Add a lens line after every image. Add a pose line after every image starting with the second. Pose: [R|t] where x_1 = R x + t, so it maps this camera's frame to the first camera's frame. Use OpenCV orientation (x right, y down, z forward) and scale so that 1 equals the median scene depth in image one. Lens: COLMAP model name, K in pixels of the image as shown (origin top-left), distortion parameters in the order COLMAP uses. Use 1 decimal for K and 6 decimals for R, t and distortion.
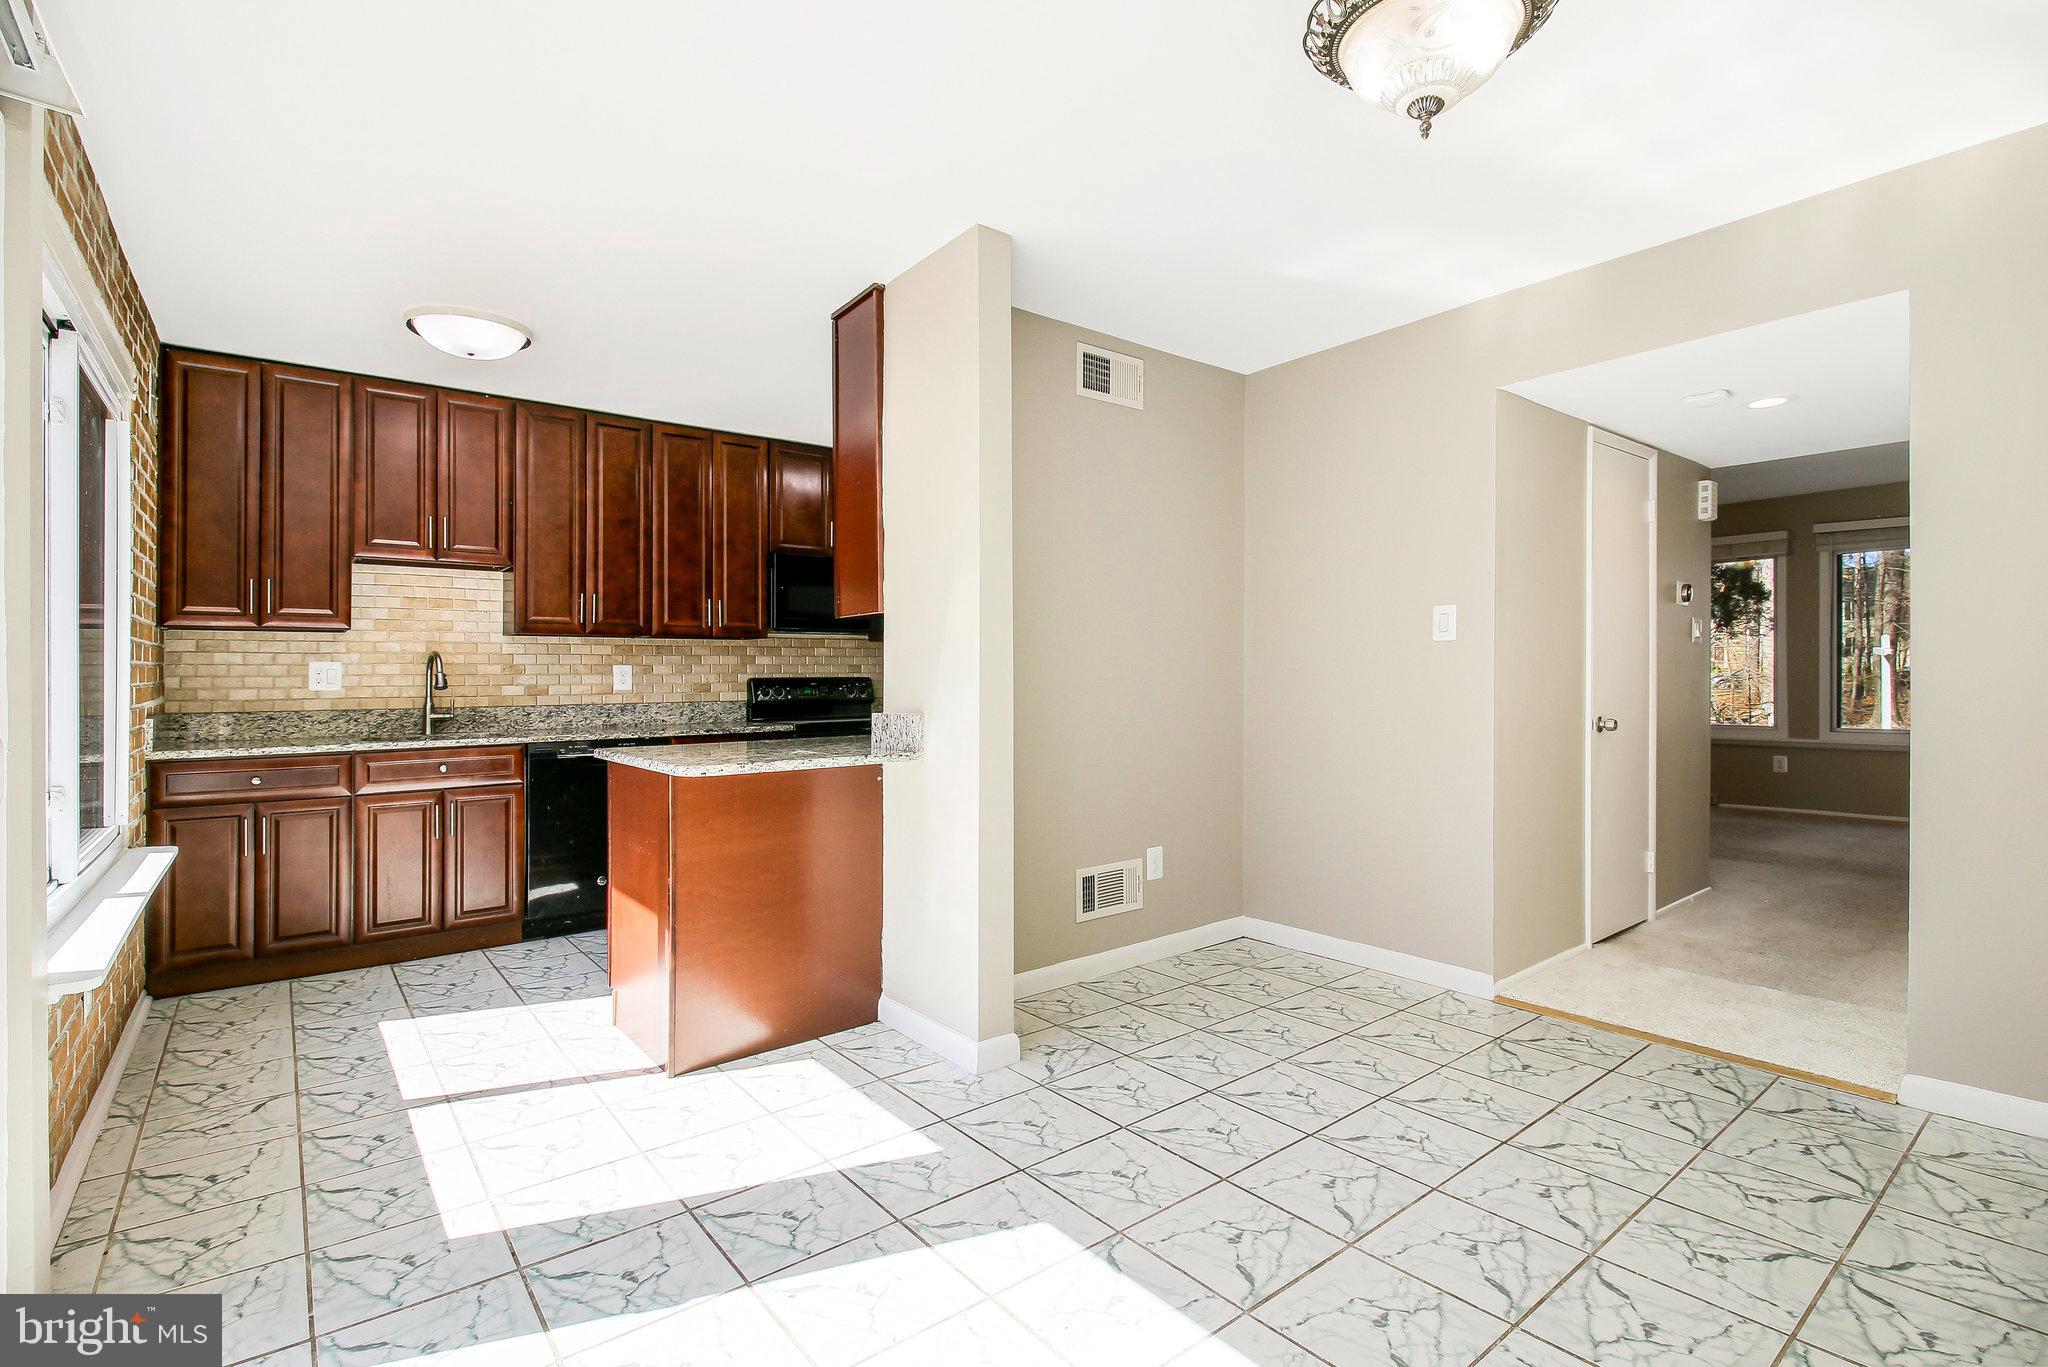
lens RADIAL K [[967.0, 0, 1052.1], [0, 967.0, 677.1], [0, 0, 1]] dist [0.013273, -0.019100]
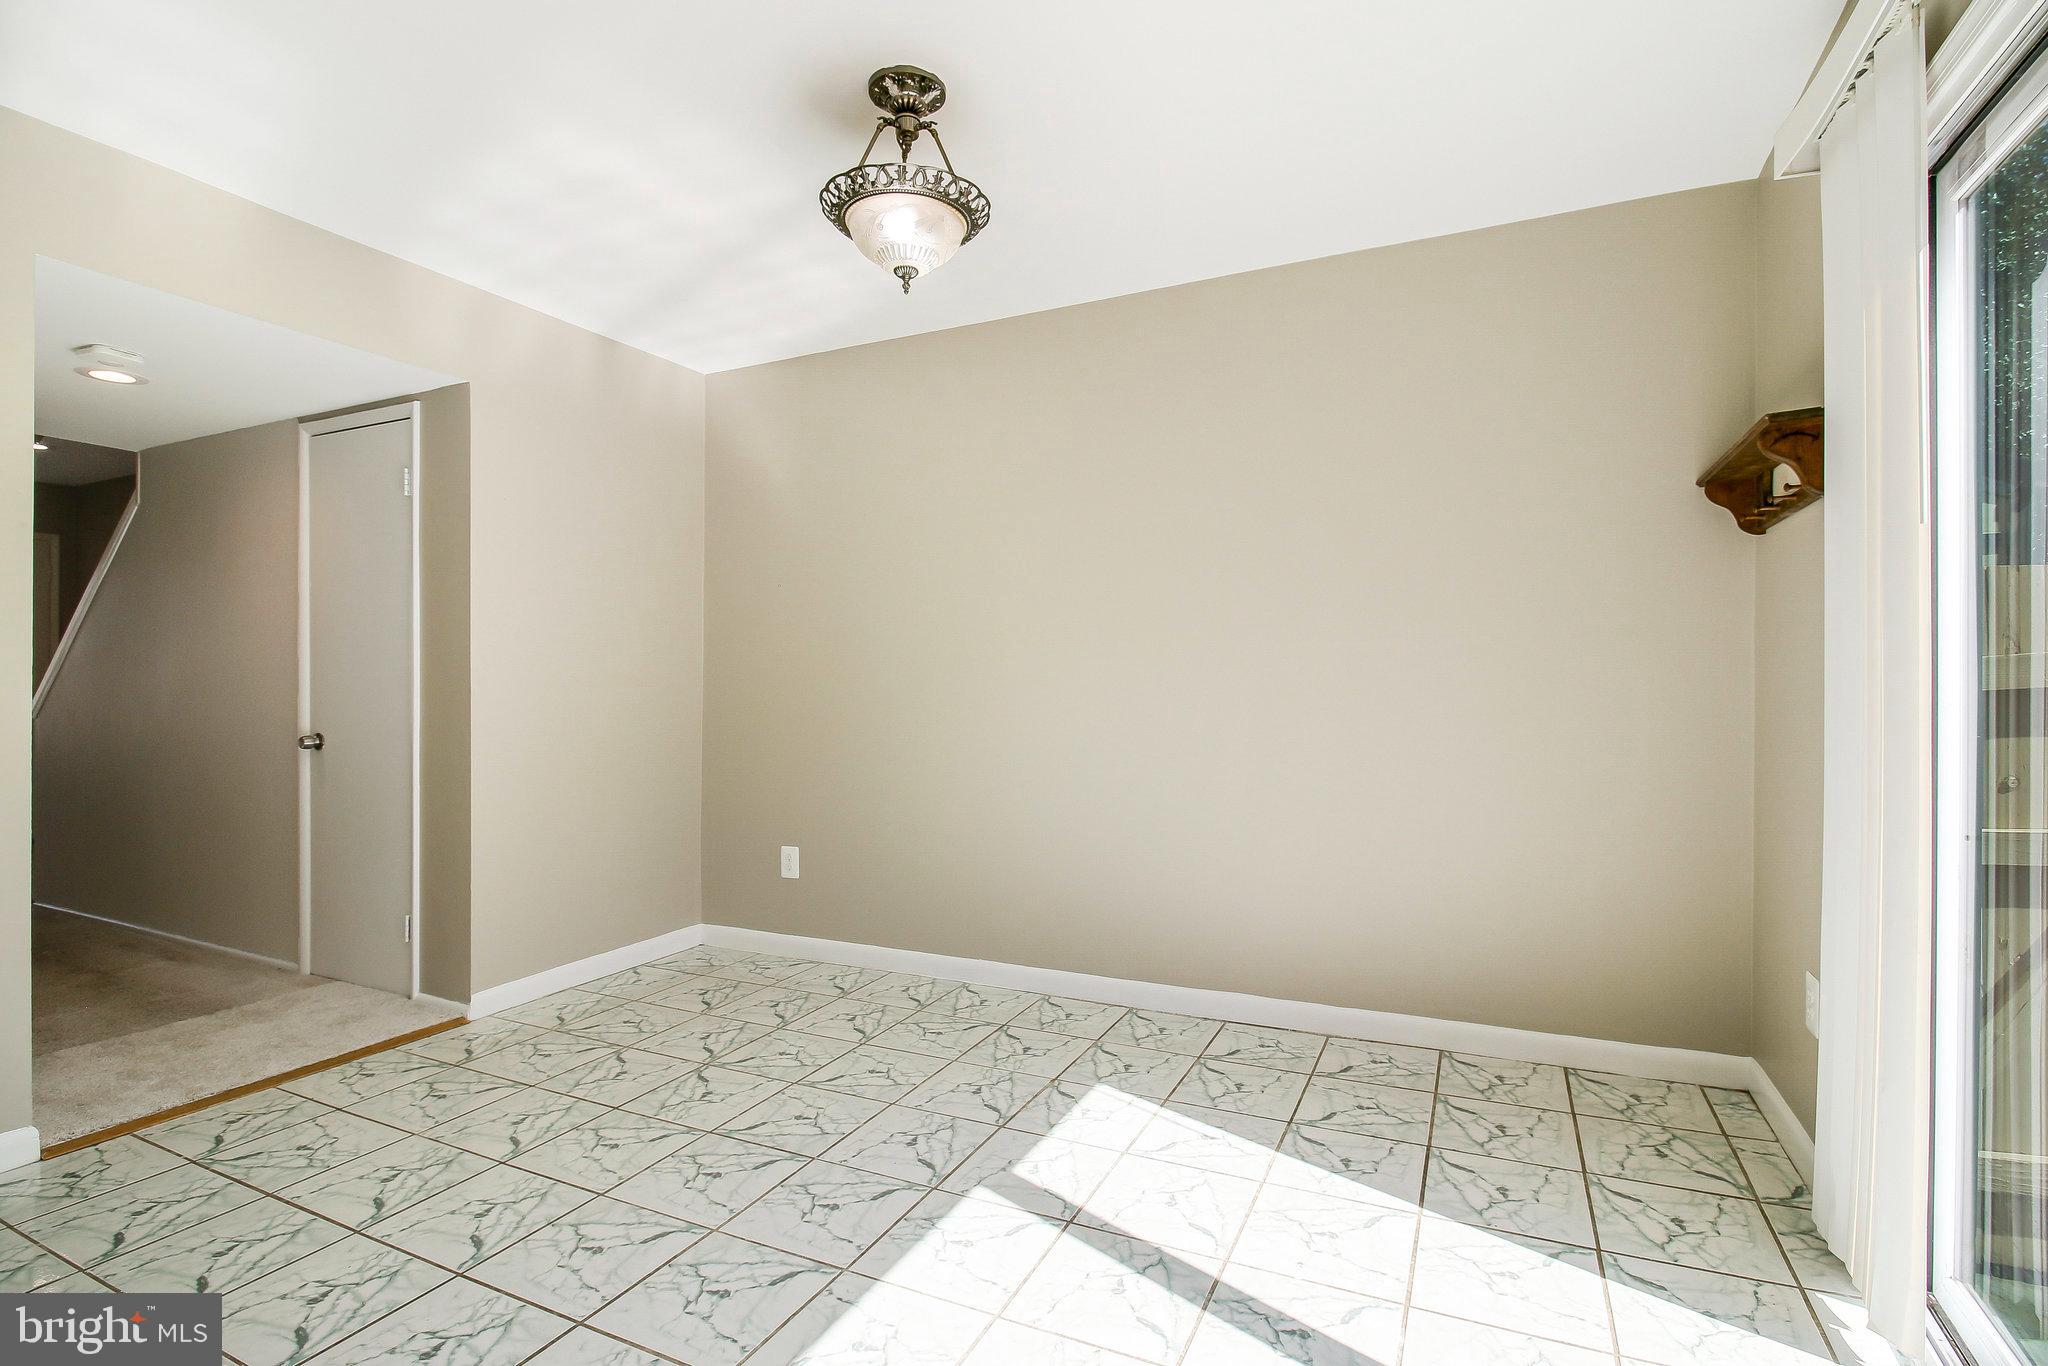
lens RADIAL K [[967.0, 0, 1052.1], [0, 967.0, 676.6], [0, 0, 1]] dist [0.013273, -0.019100]
pose [[-0.440928, 0.017095, 0.897380, -0.658967], [0.004767, 0.999849, -0.016705, 0.020565], [-0.897530, -0.003088, -0.440943, 0.969287]]
